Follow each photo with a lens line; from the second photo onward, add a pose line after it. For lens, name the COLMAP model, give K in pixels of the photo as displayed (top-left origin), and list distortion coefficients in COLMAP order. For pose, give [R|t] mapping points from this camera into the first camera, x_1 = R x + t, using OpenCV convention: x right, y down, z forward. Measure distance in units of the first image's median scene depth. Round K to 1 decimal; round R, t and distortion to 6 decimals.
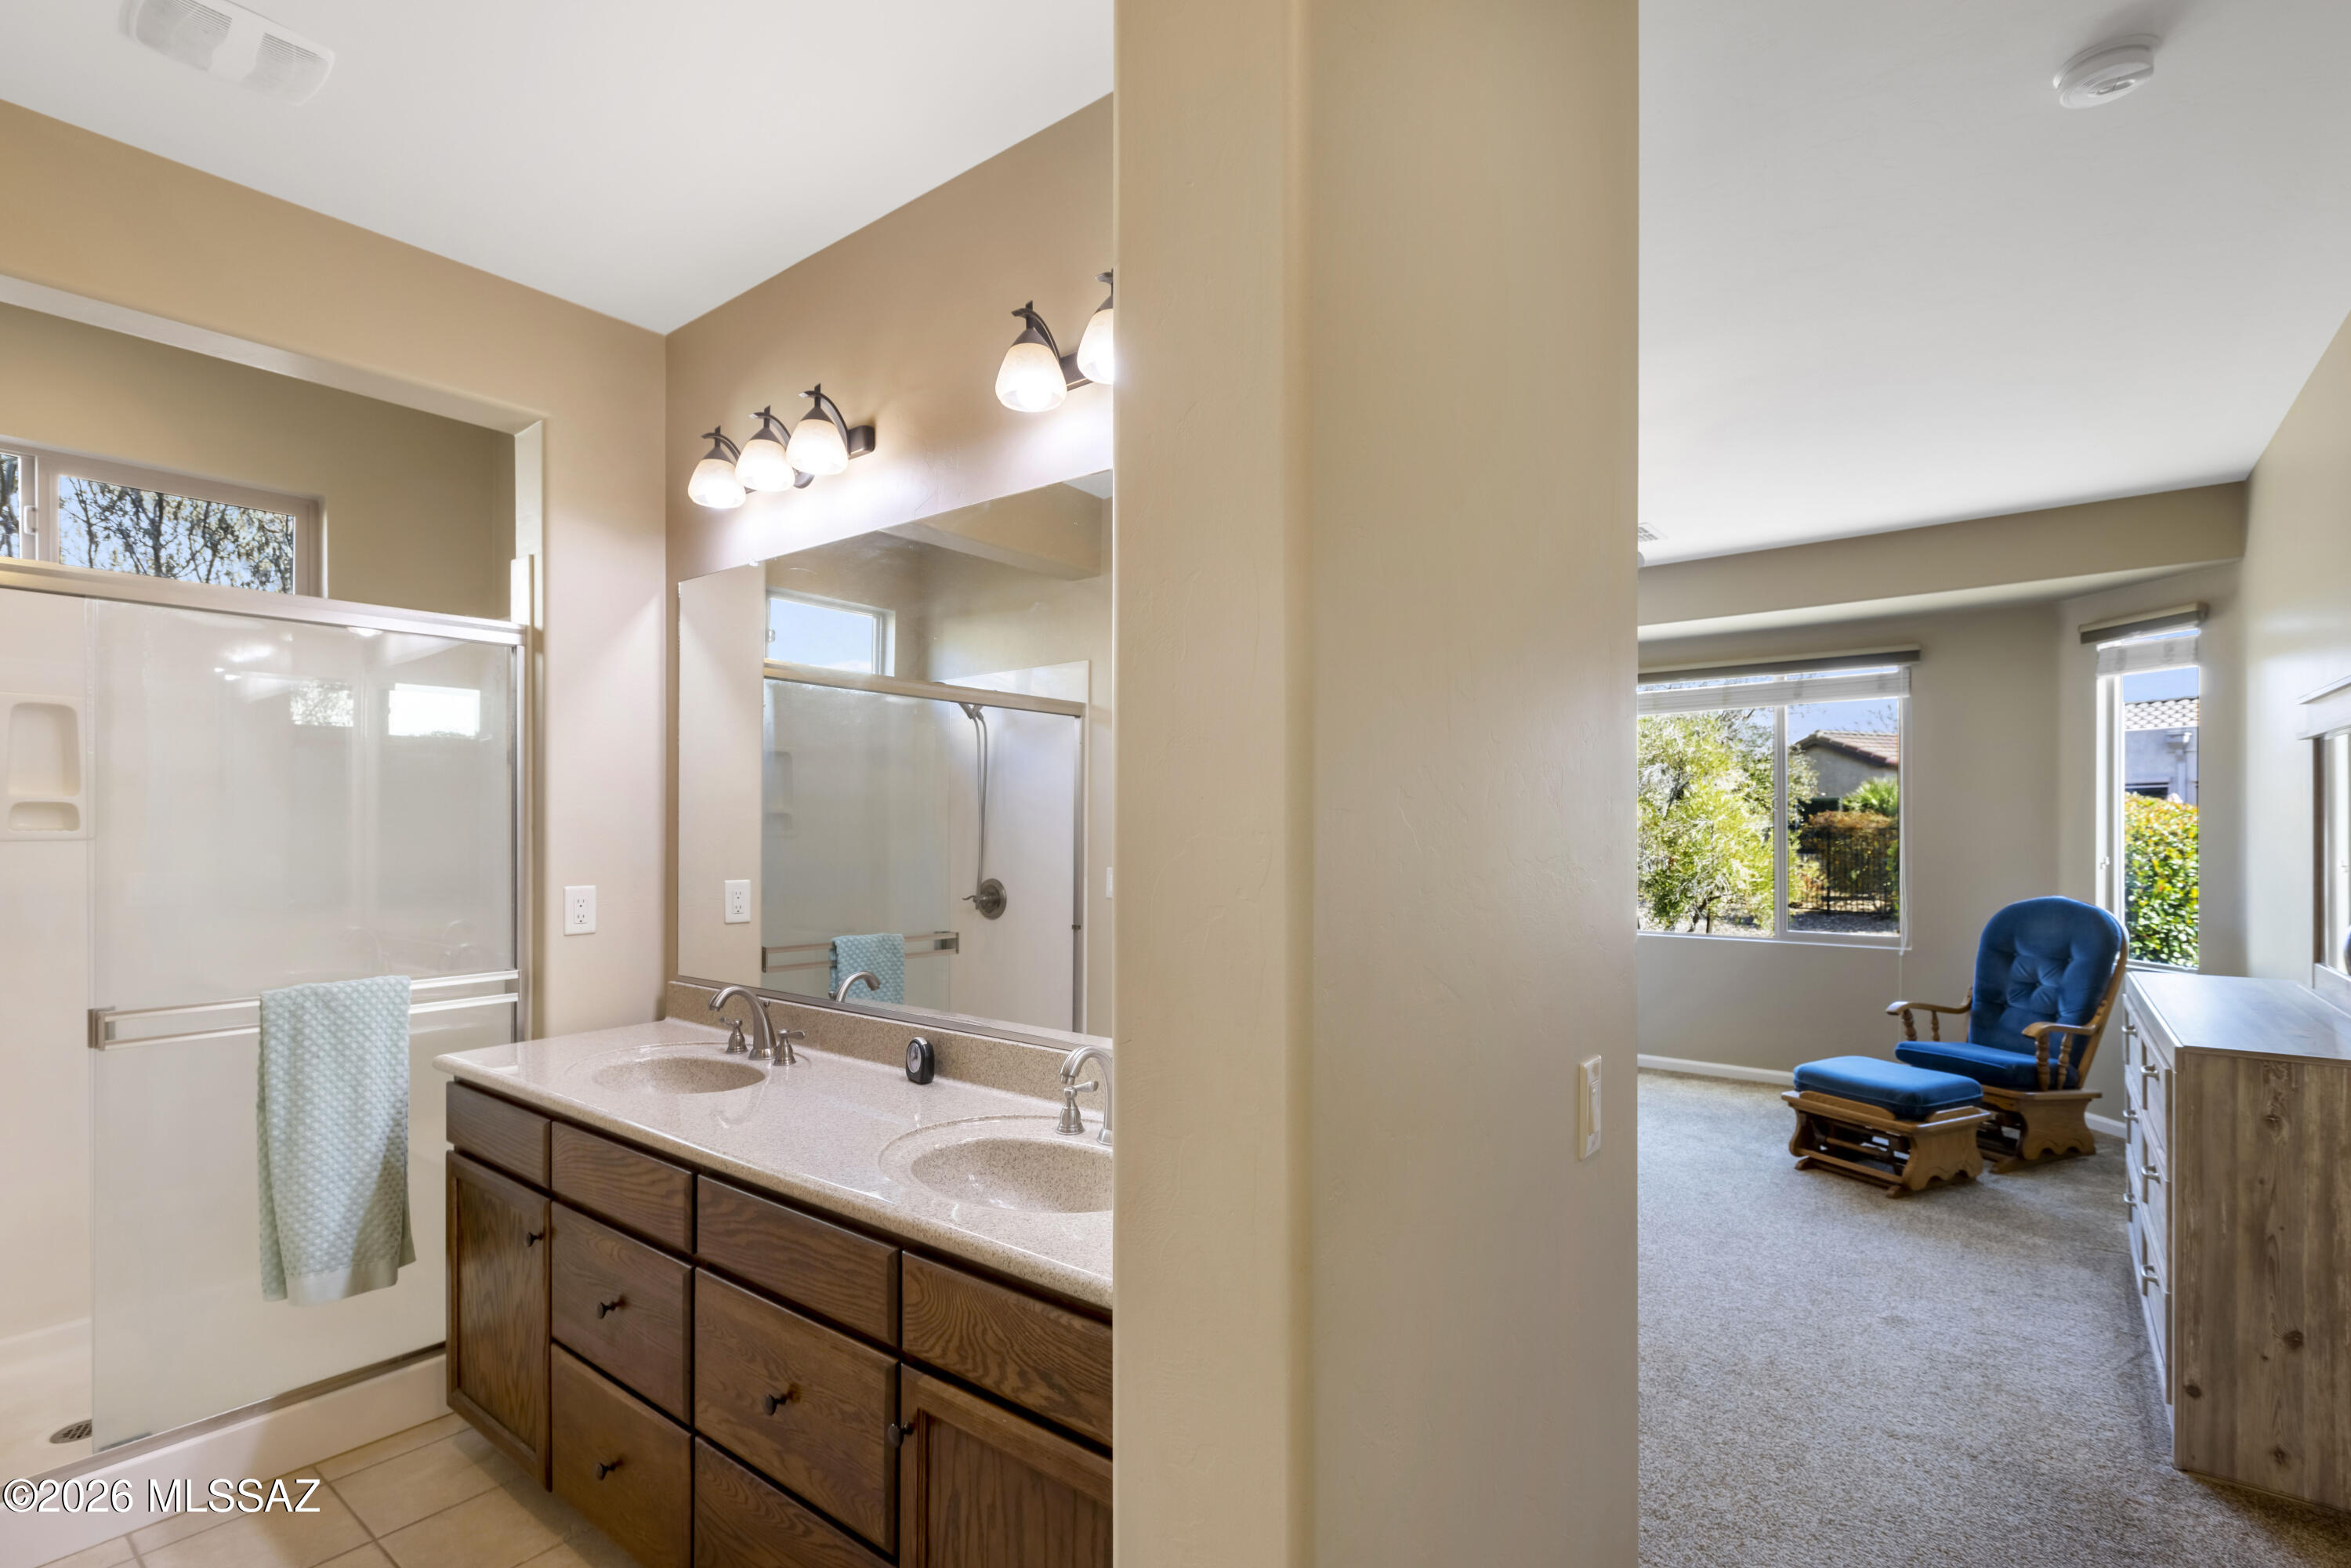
lens RADIAL K [[1102.6, 0, 1166.1], [0, 1102.6, 827.8], [0, 0, 1]] dist [0.003476, -0.001157]
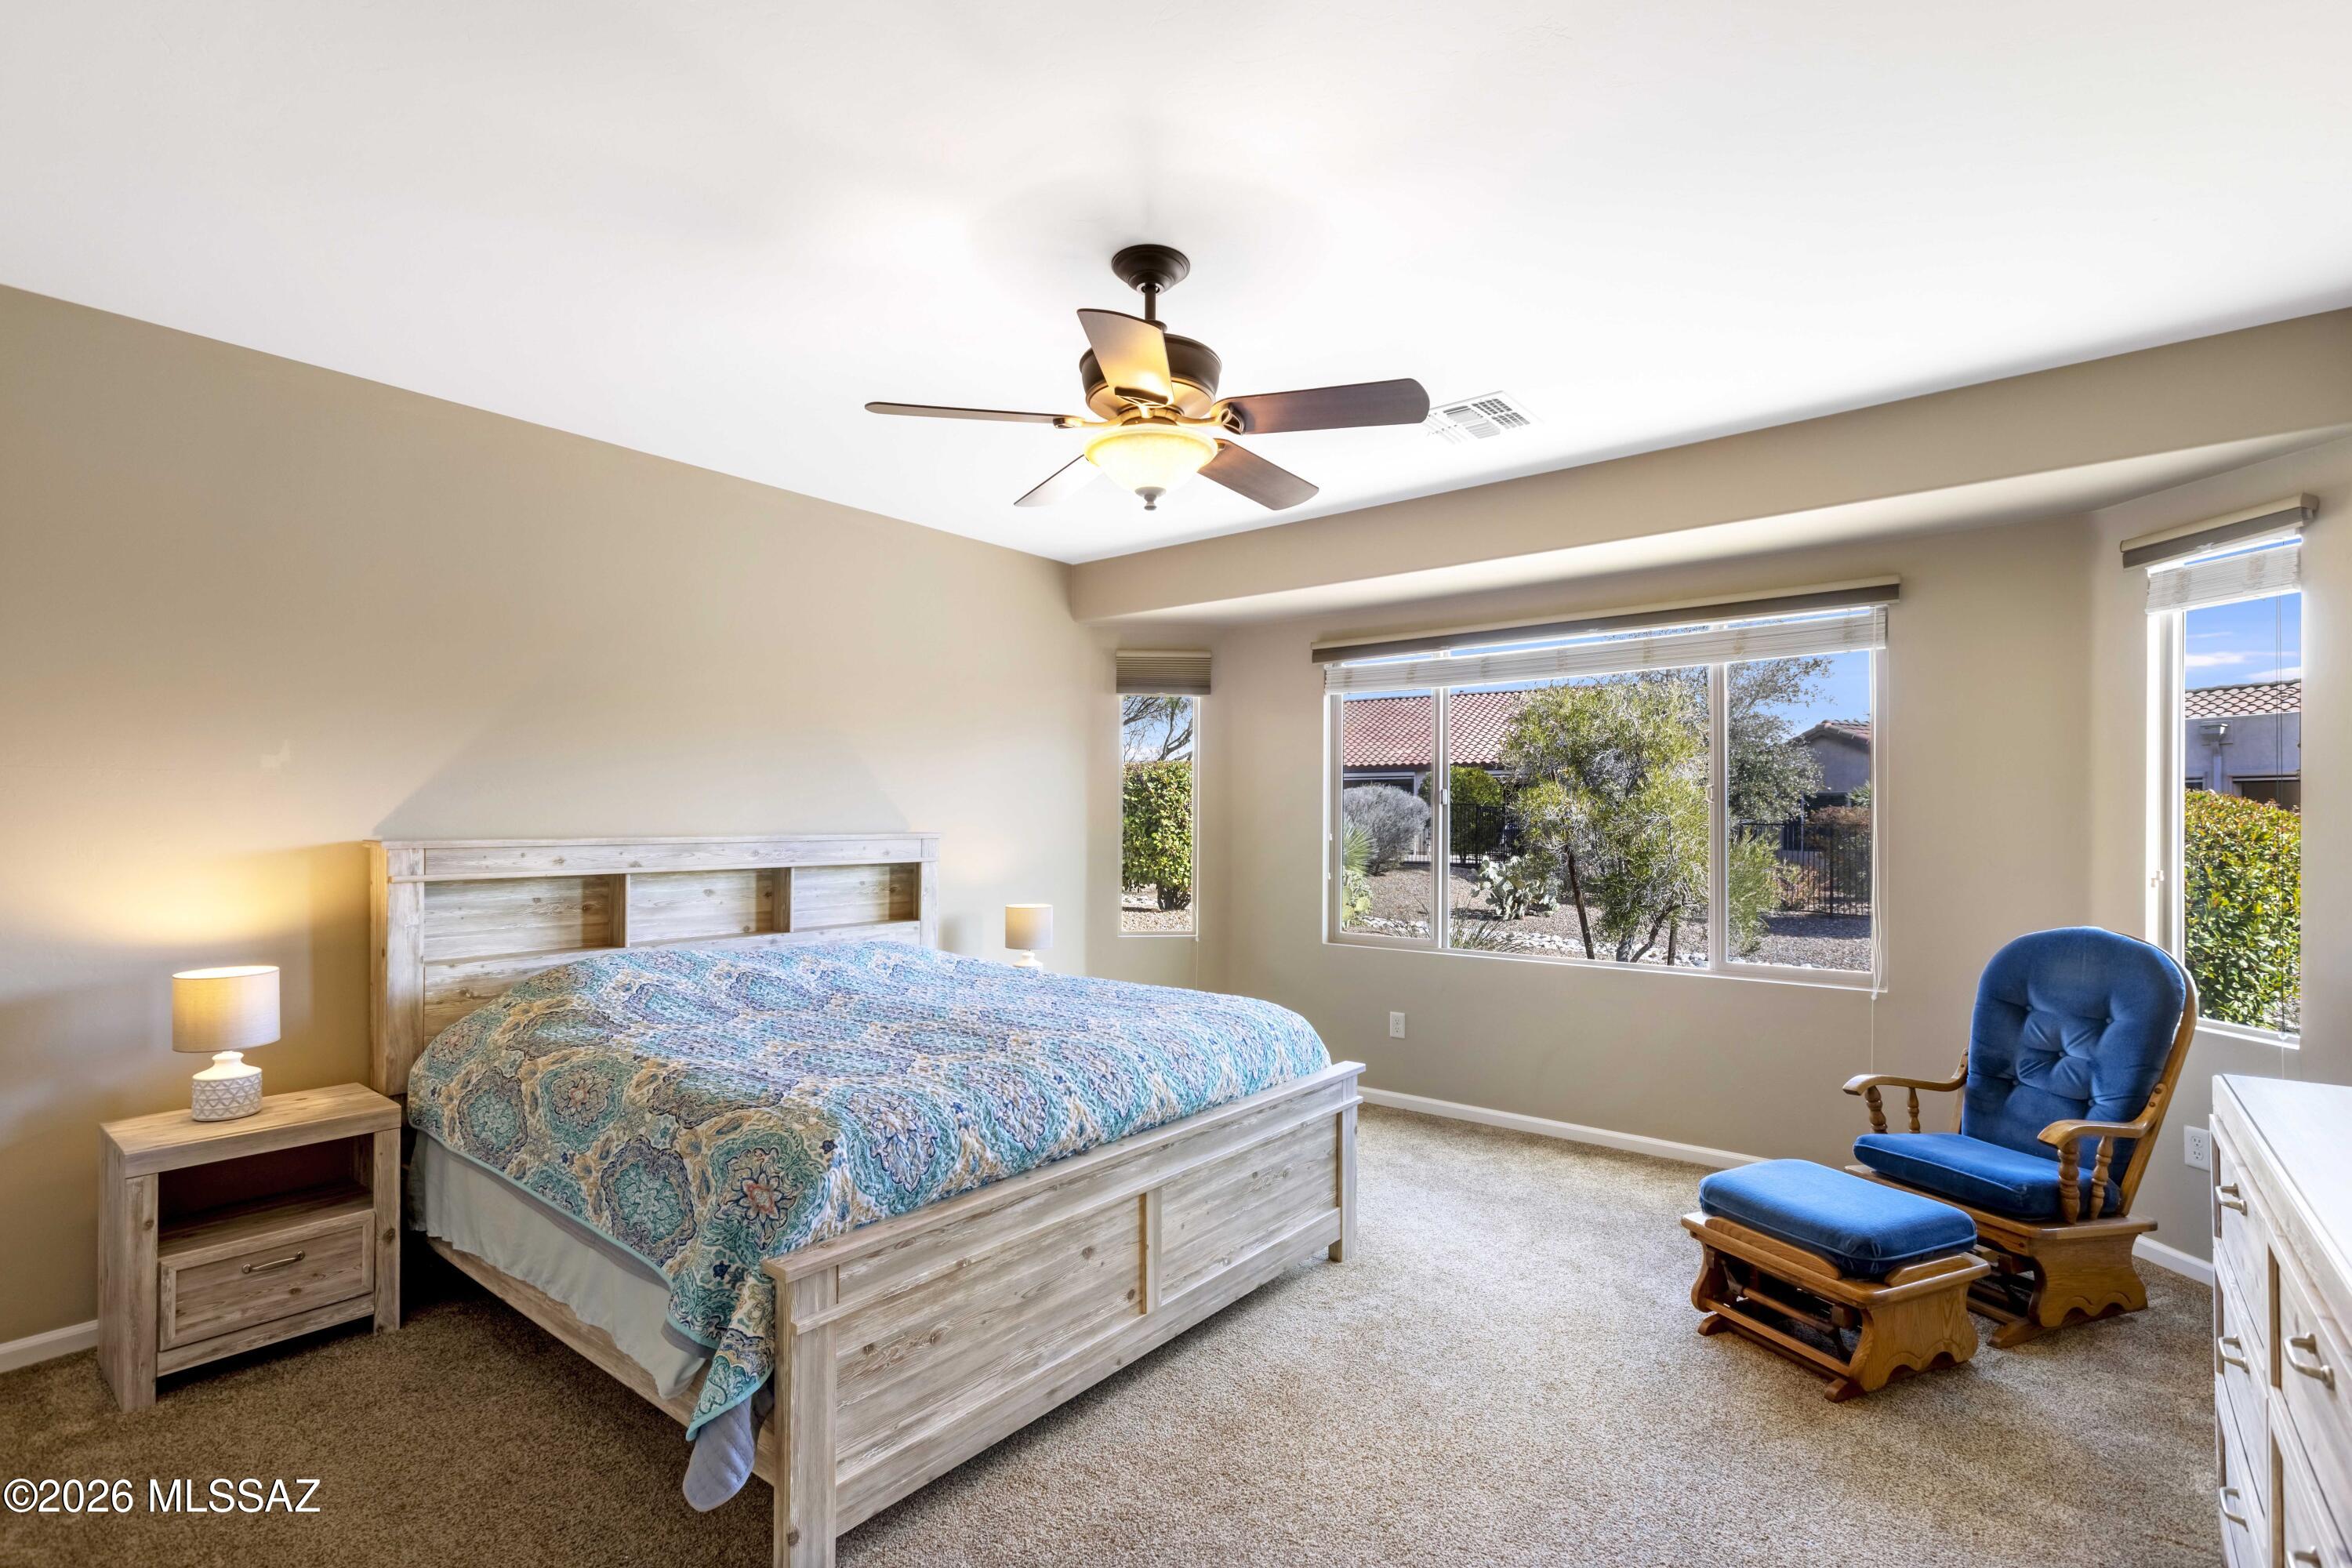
lens RADIAL K [[1103.1, 0, 1166.6], [0, 1103.1, 815.3], [0, 0, 1]] dist [0.003476, -0.001157]
pose [[0.999917, 0.004745, -0.011957, 0.146959], [-0.004802, 0.999977, -0.004707, -0.001281], [0.011934, 0.004764, 0.999917, 0.186807]]
